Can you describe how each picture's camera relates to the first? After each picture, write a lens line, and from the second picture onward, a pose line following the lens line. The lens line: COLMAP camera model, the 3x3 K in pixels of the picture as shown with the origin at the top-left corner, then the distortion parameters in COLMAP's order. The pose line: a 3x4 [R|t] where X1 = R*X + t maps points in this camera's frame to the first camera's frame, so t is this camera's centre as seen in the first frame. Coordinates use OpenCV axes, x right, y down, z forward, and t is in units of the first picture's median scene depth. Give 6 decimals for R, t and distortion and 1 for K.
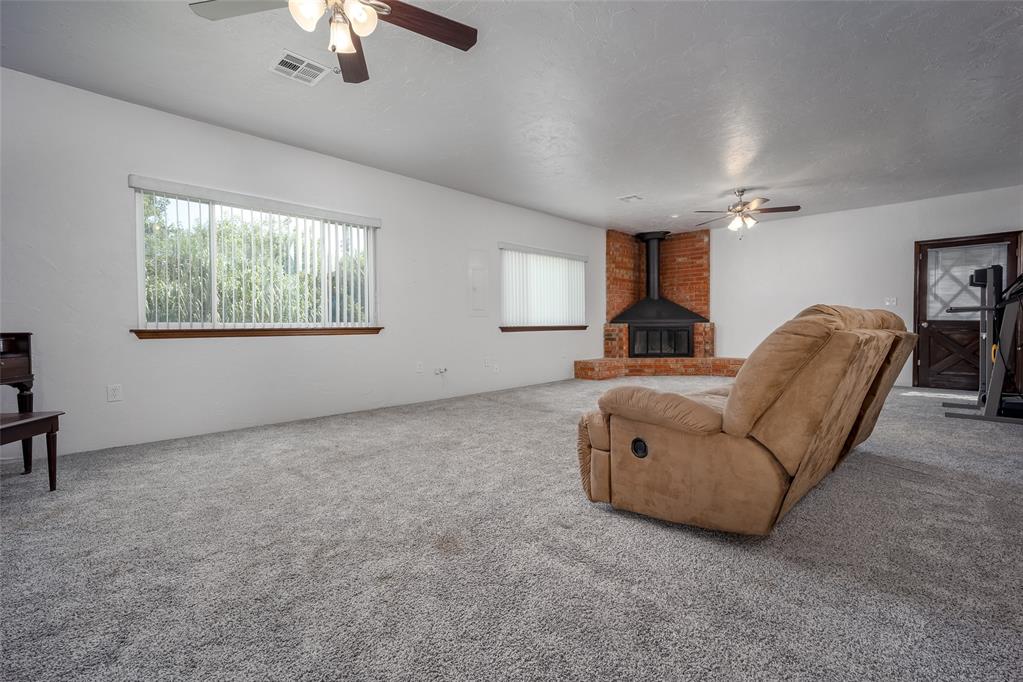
lens RADIAL K [[457.7, 0, 511.5], [0, 457.7, 341.0], [0, 0, 1]] dist [-0.003597, -0.000496]
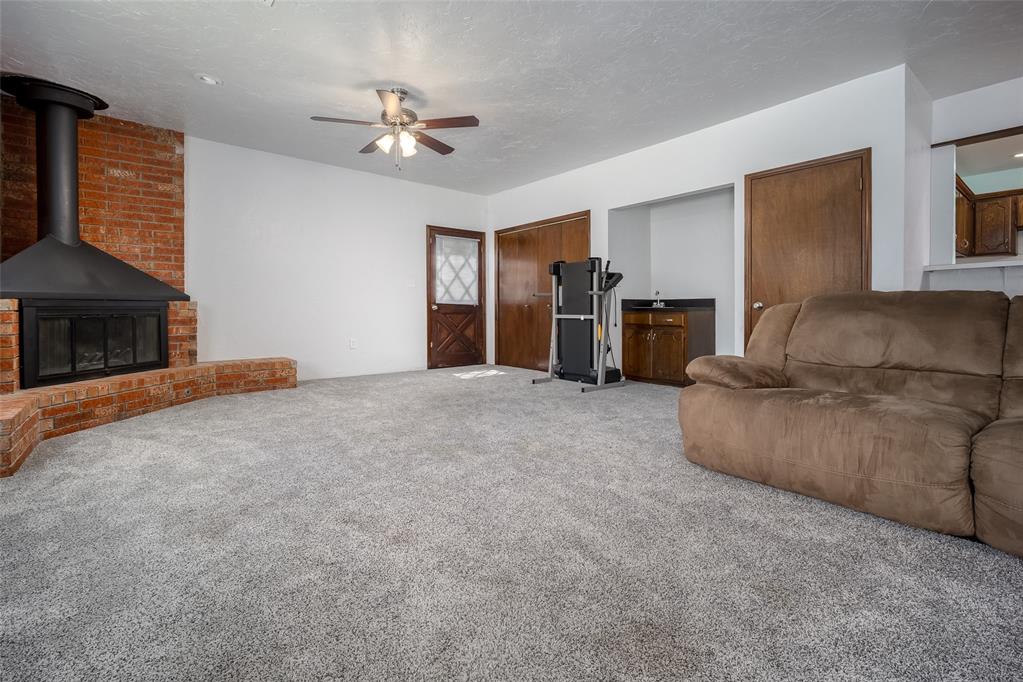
lens RADIAL K [[455.6, 0, 525.8], [0, 455.6, 312.6], [0, 0, 1]] dist [-0.000472, -0.000005]
pose [[0.112151, -0.003564, 0.993685, -0.074054], [0.031111, 0.999516, 0.000073, -0.014346], [-0.993204, 0.030907, 0.112208, 0.544252]]
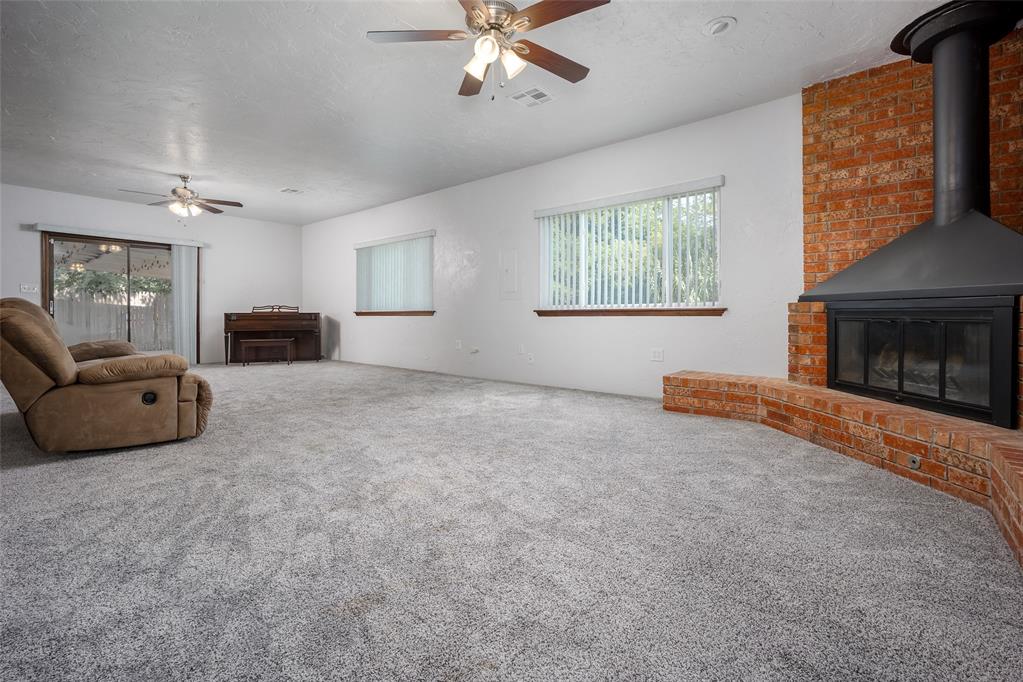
lens RADIAL K [[489.1, 0, 496.5], [0, 489.1, 314.8], [0, 0, 1]] dist [-0.011368, 0.001754]
pose [[0.011352, 0.016527, -0.999799, 0.687634], [-0.023072, 0.999602, 0.016262, -0.028053], [0.999669, 0.022882, 0.011728, 0.711220]]
